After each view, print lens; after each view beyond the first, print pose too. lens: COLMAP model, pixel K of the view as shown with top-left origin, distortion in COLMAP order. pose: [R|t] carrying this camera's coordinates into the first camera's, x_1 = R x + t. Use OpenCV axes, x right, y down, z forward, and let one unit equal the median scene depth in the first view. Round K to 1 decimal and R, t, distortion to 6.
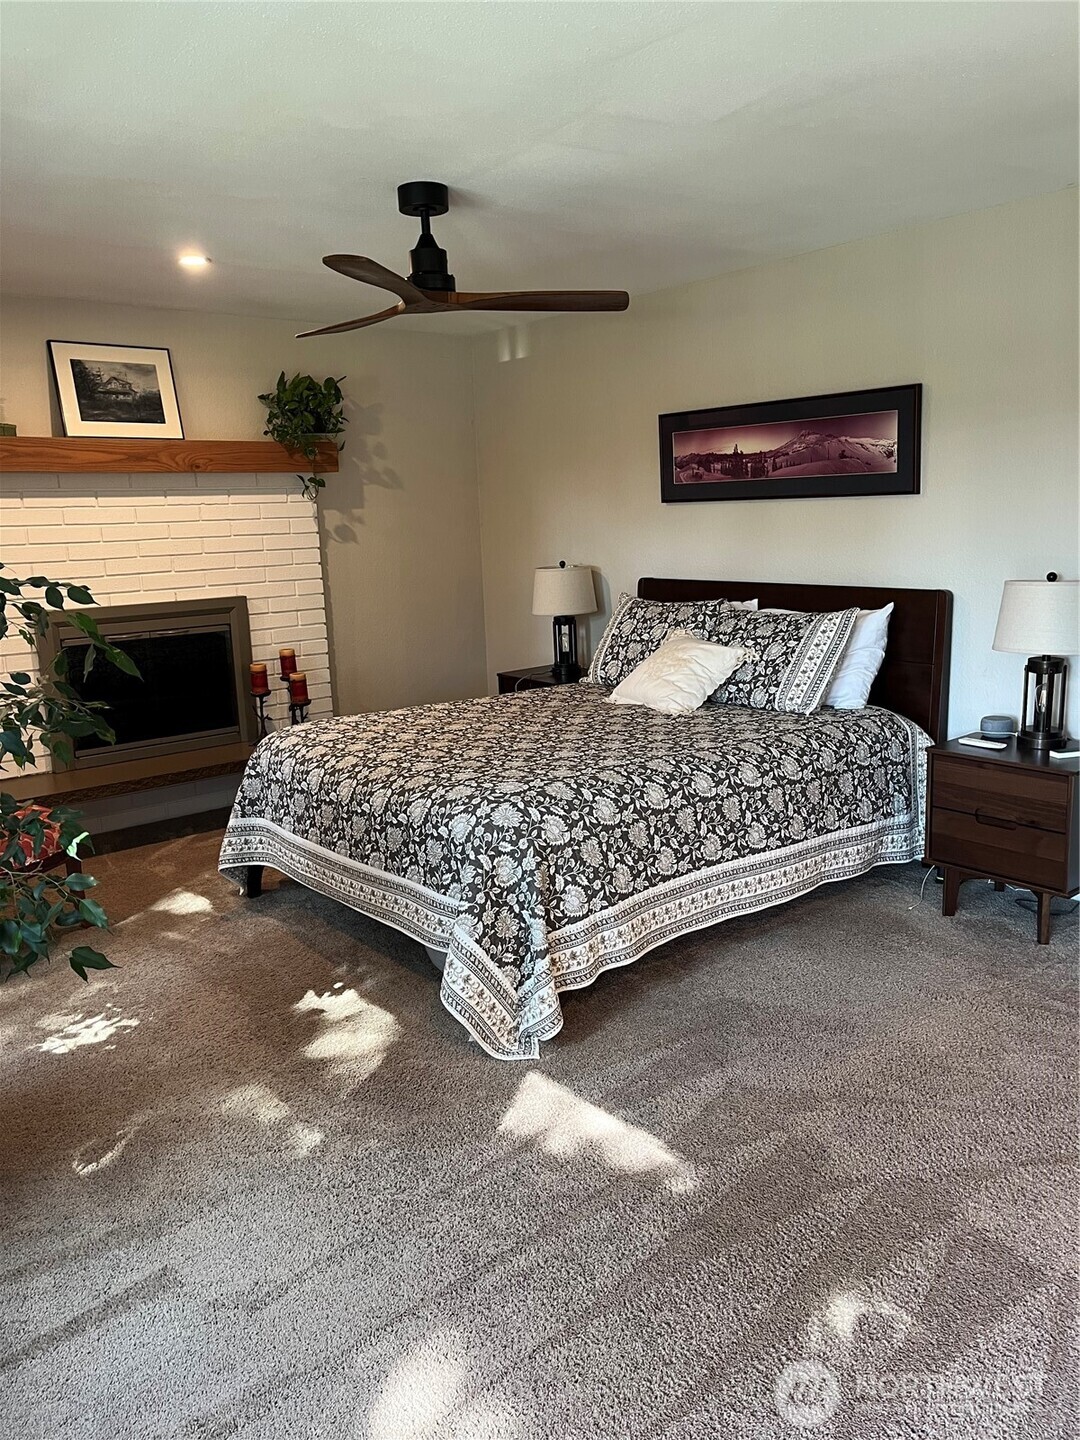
lens RADIAL K [[1061.7, 0, 539.9], [0, 1061.7, 667.4], [0, 0, 1]] dist [0.000713, -0.078205]
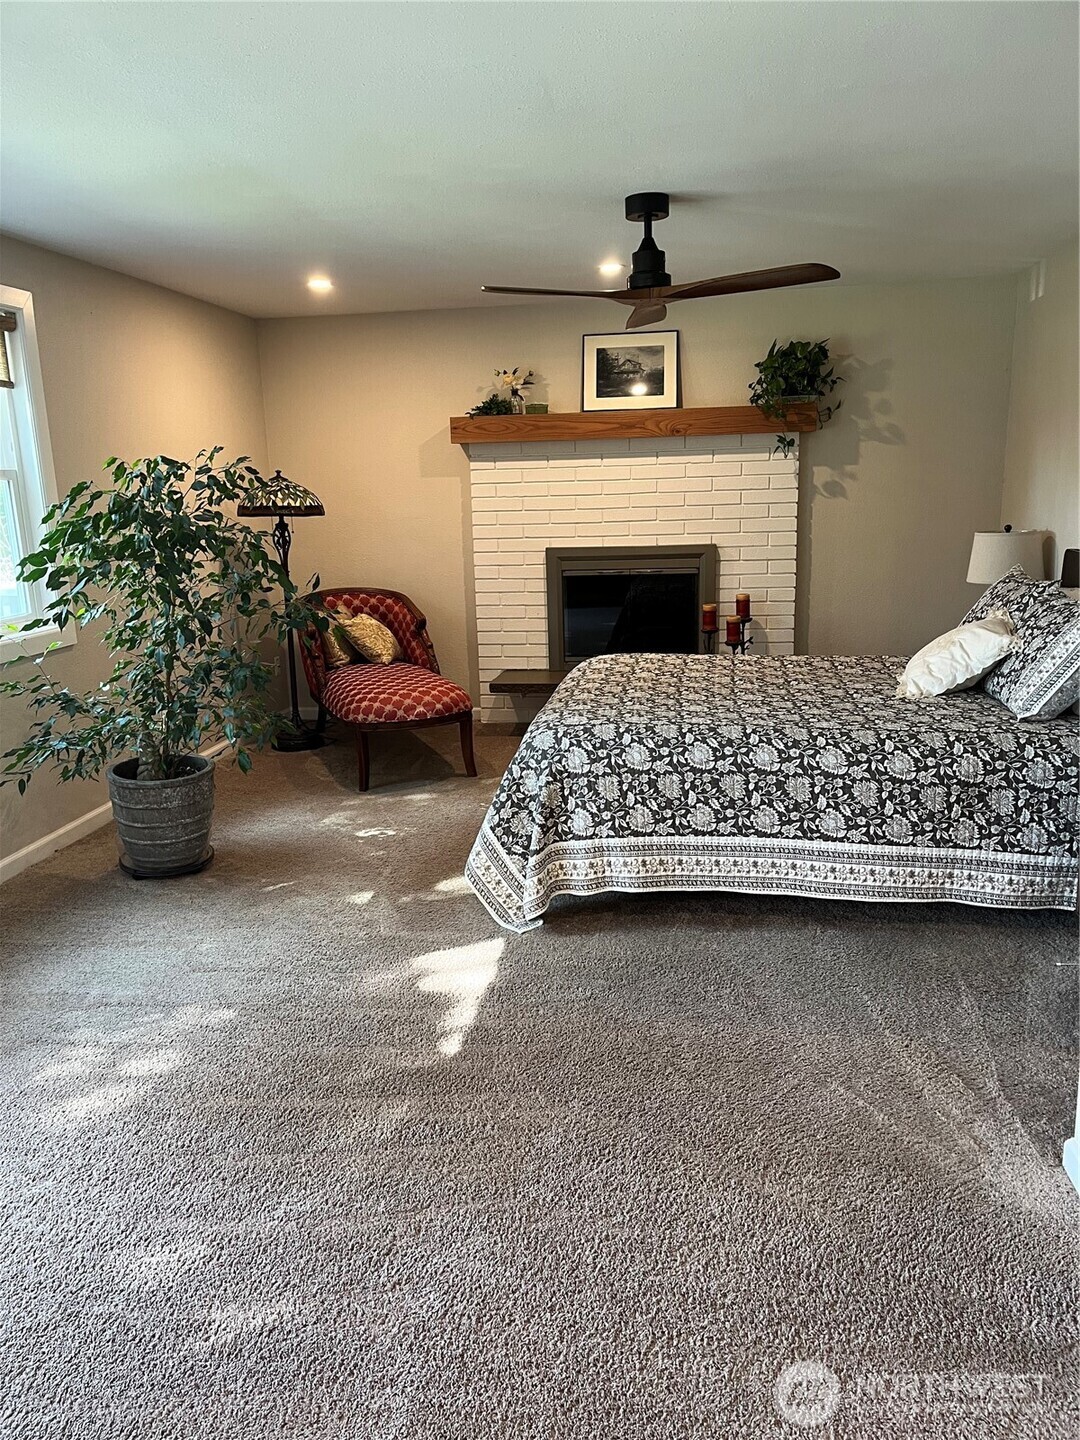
lens RADIAL K [[1061.7, 0, 539.9], [0, 1061.7, 667.4], [0, 0, 1]] dist [0.000713, -0.078205]
pose [[0.663611, 0.141048, -0.734660, 0.706216], [-0.093789, 0.990002, 0.105353, -0.059656], [0.742175, -0.001010, 0.670205, 0.143144]]
